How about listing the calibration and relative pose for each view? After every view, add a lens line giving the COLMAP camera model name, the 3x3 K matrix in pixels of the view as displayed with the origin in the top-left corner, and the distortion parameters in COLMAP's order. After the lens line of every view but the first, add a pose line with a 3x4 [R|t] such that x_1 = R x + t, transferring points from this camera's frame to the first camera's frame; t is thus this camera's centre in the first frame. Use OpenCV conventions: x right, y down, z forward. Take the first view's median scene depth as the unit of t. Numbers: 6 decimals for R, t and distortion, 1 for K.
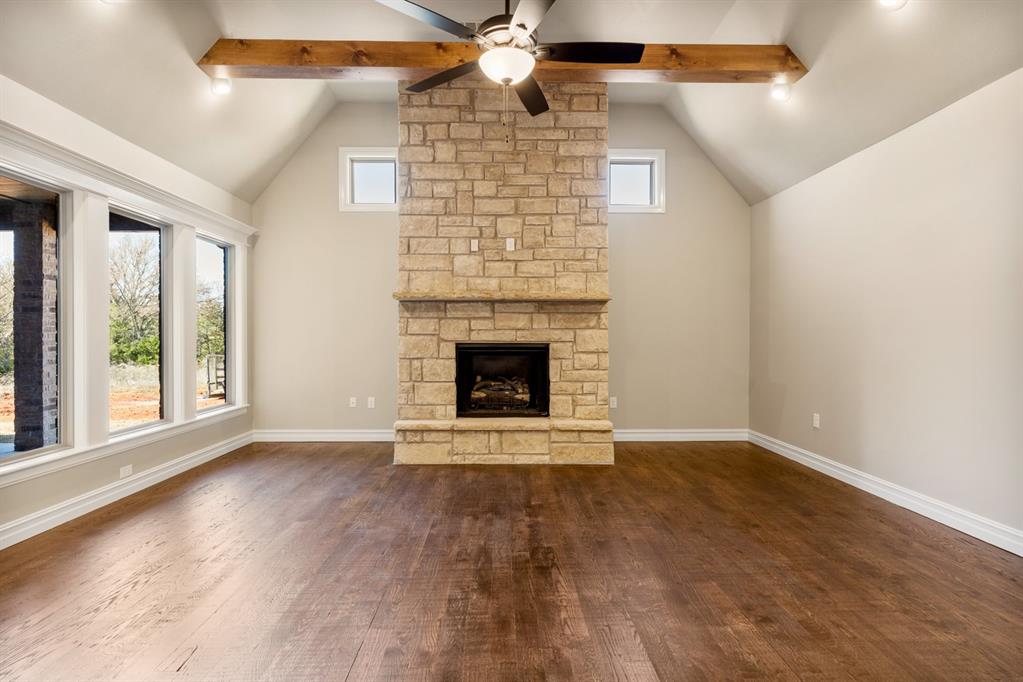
lens RADIAL K [[503.4, 0, 518.8], [0, 503.4, 341.2], [0, 0, 1]] dist [-0.004812, 0.001197]
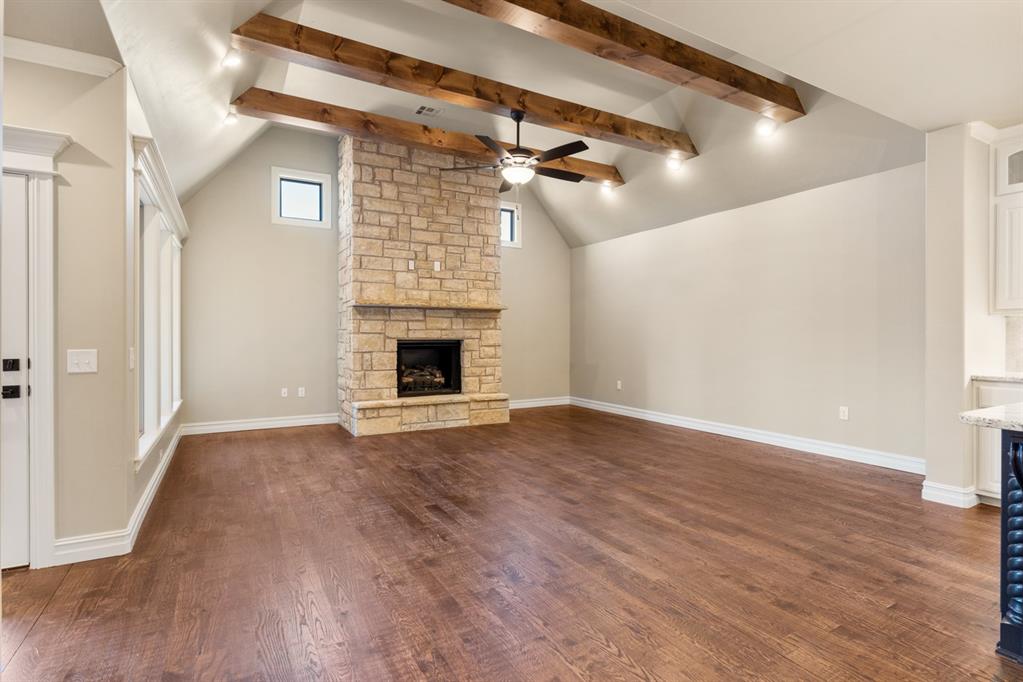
lens RADIAL K [[503.4, 0, 505.5], [0, 503.4, 337.1], [0, 0, 1]] dist [-0.004812, 0.001197]
pose [[0.877734, -0.001910, 0.479144, -0.502498], [0.004400, 0.999982, -0.004074, 0.003634], [-0.479128, 0.005684, 0.877727, -0.268389]]
